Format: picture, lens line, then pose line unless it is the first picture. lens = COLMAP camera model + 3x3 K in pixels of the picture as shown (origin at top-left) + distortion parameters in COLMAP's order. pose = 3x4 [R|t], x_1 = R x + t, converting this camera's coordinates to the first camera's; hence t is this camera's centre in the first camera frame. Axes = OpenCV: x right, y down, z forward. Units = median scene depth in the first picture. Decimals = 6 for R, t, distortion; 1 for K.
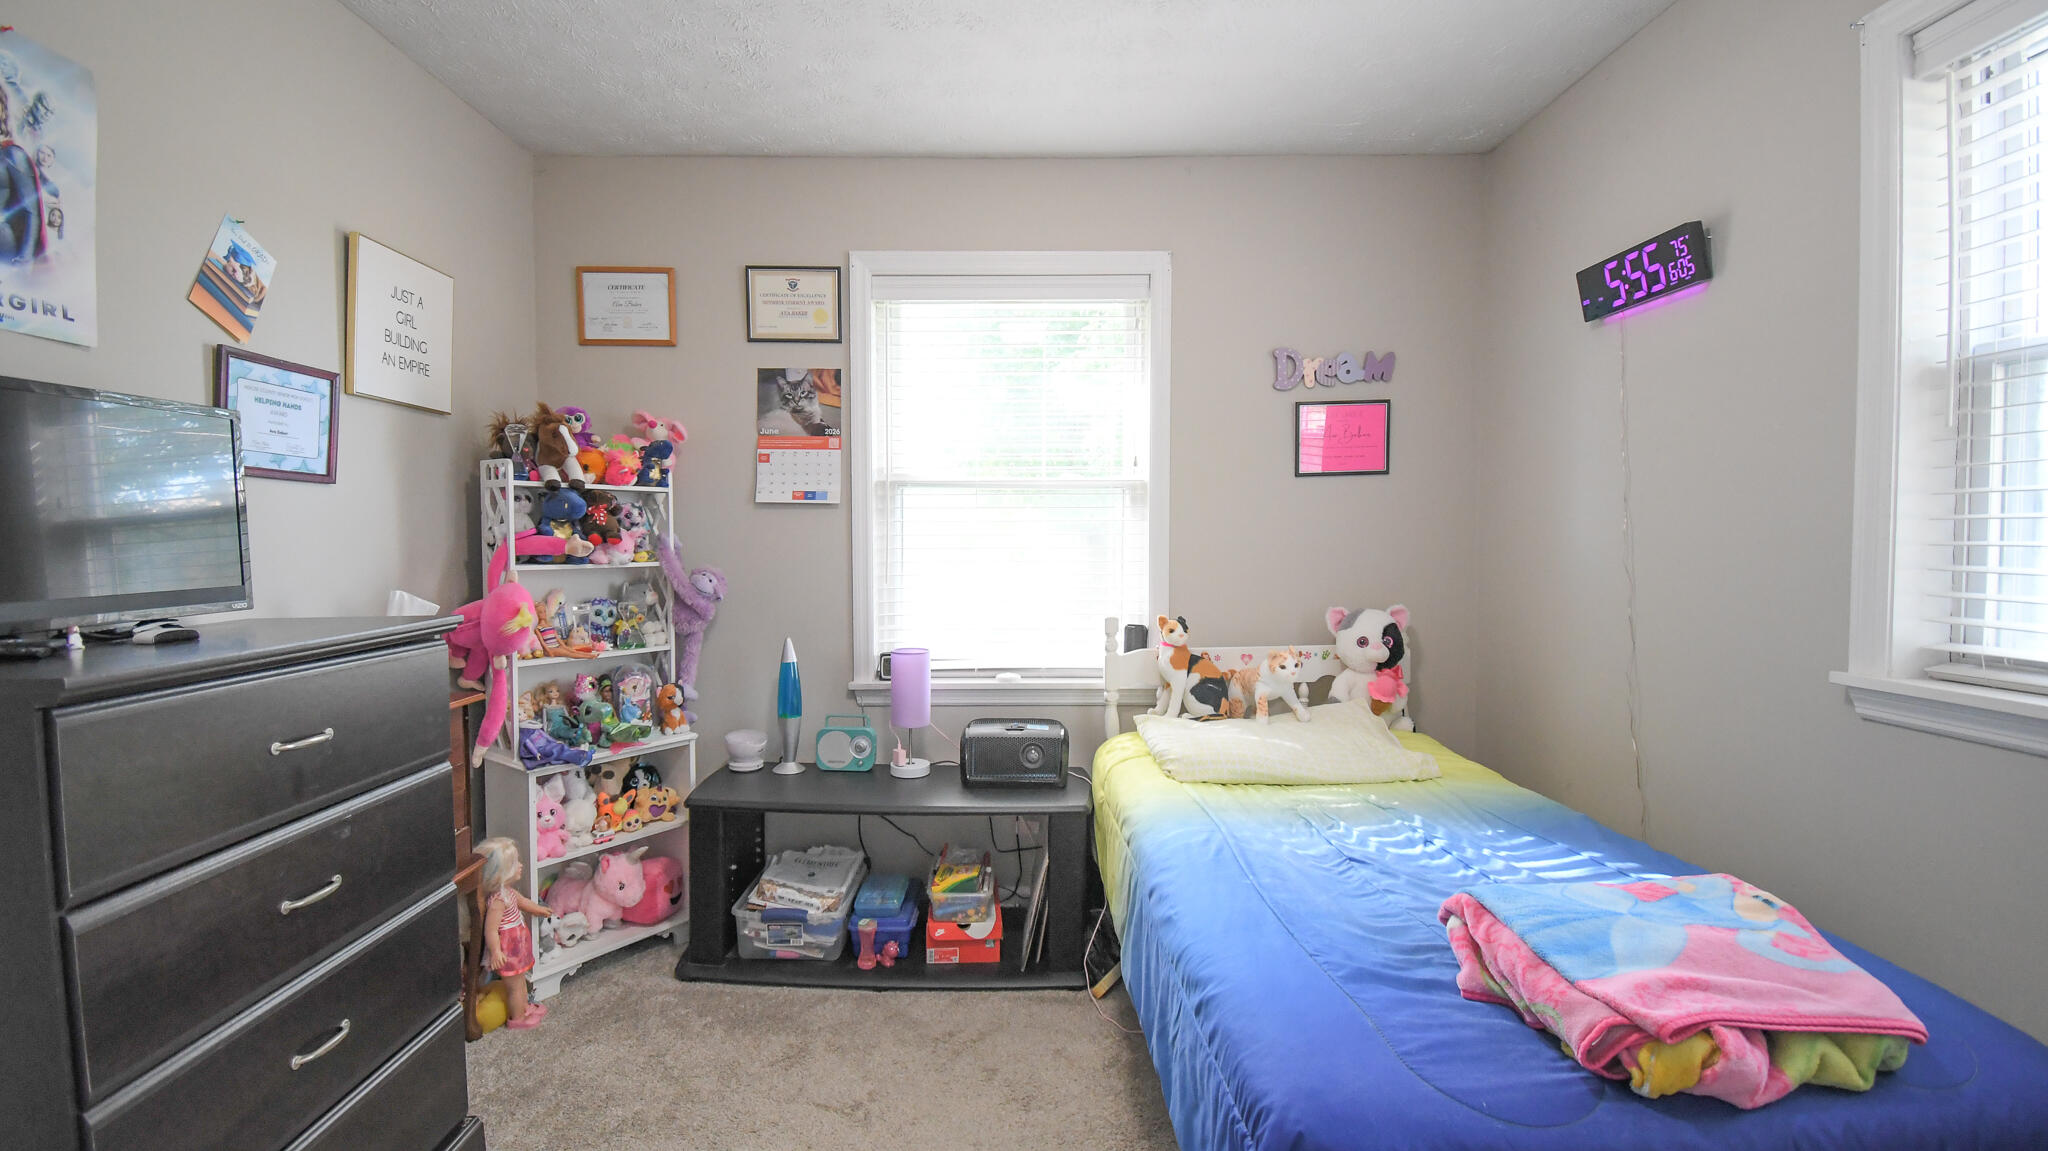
lens RADIAL K [[895.0, 0, 1009.5], [0, 895.0, 568.1], [0, 0, 1]] dist [0.016967, -0.023933]
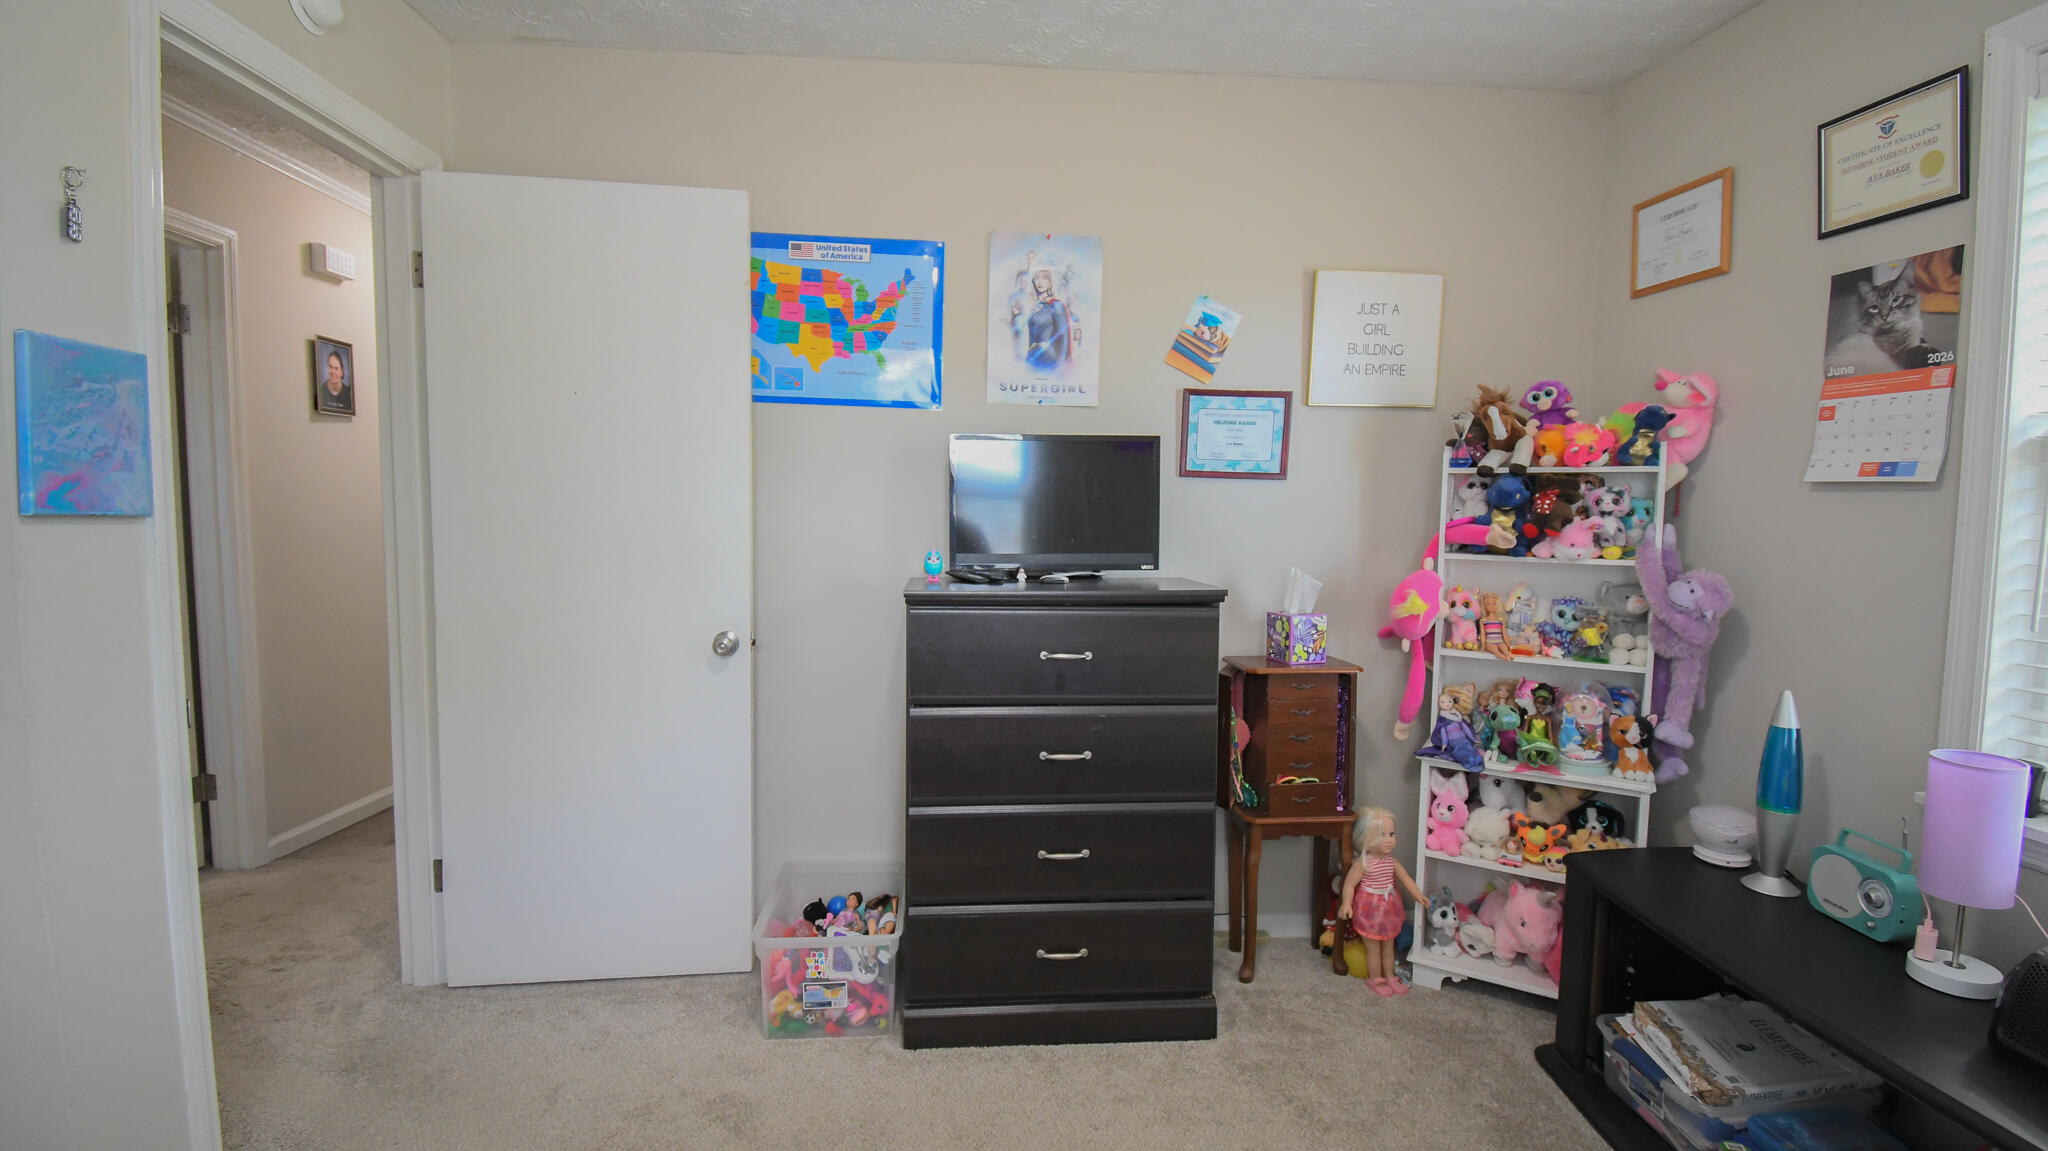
lens RADIAL K [[895.0, 0, 1009.5], [0, 895.0, 568.1], [0, 0, 1]] dist [0.016967, -0.023933]
pose [[0.070164, 0.075185, -0.994698, 0.377832], [-0.047059, 0.996295, 0.071986, -0.033031], [0.996425, 0.041759, 0.073442, 0.408176]]
